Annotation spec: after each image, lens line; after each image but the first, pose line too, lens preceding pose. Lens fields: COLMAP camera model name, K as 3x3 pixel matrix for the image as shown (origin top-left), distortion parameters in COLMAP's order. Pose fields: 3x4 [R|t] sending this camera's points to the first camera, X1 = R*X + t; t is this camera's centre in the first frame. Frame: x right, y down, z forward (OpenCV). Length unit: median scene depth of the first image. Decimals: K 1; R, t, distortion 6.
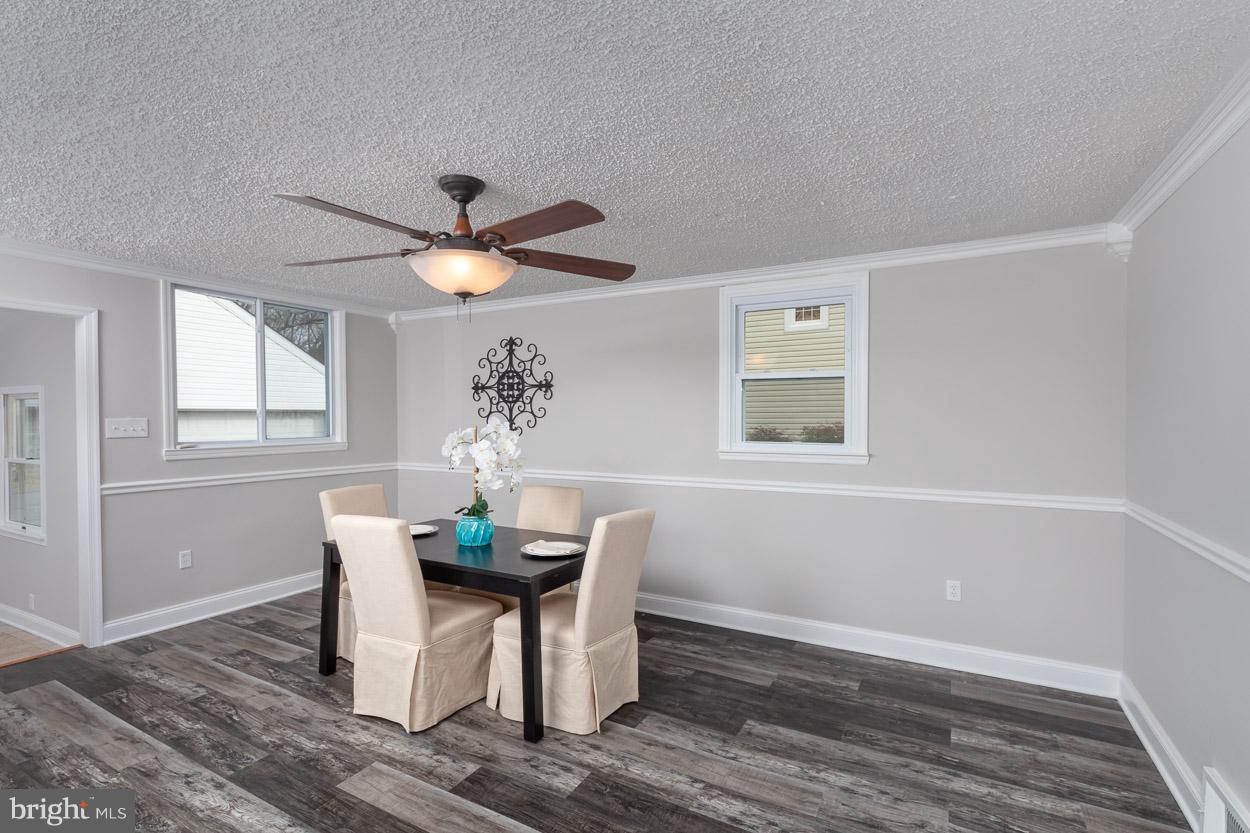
lens RADIAL K [[566.1, 0, 628.1], [0, 566.1, 418.0], [0, 0, 1]] dist [0.001788, 0.000639]
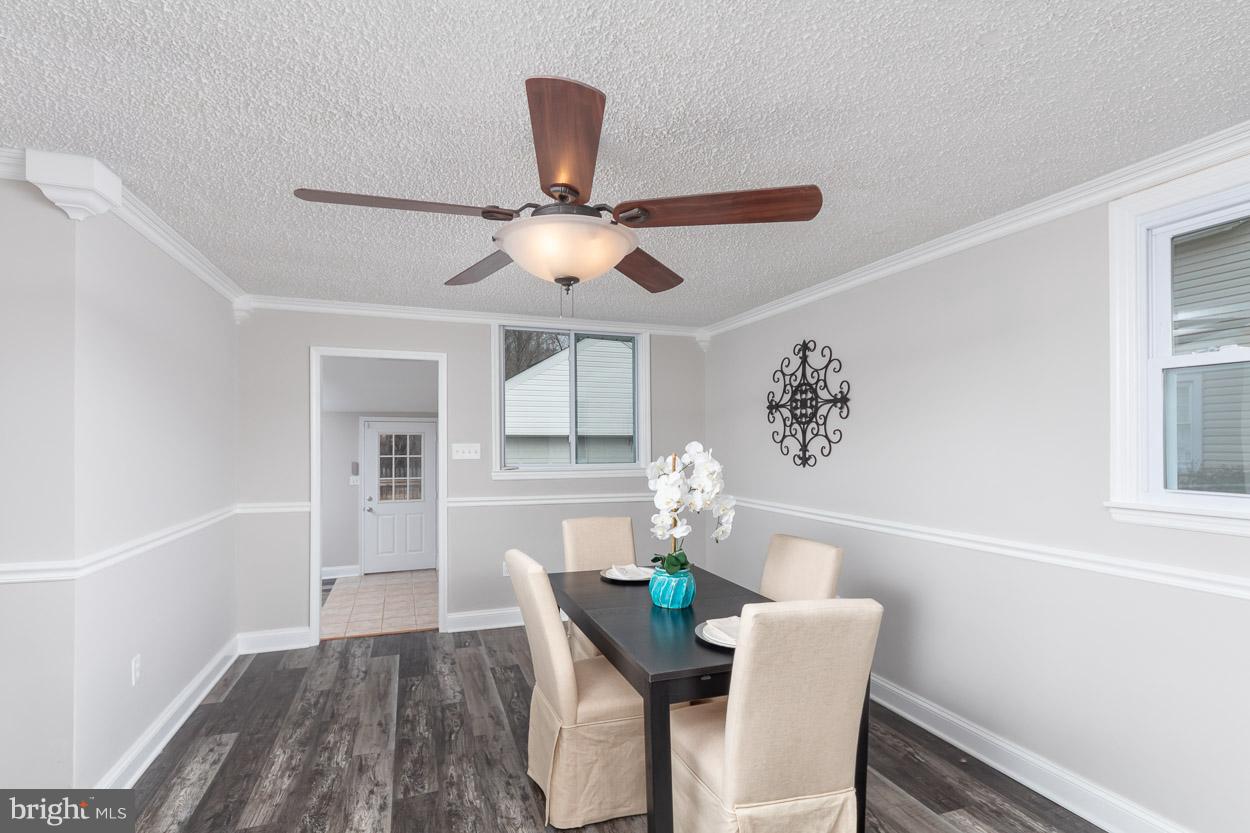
lens RADIAL K [[590.7, 0, 640.6], [0, 590.7, 434.7], [0, 0, 1]] dist [0.000619, -0.000134]
pose [[0.765082, -0.008043, -0.643882, 0.149154], [-0.001686, 0.999894, -0.014494, 0.000162], [0.643931, 0.012175, 0.764987, 0.231161]]
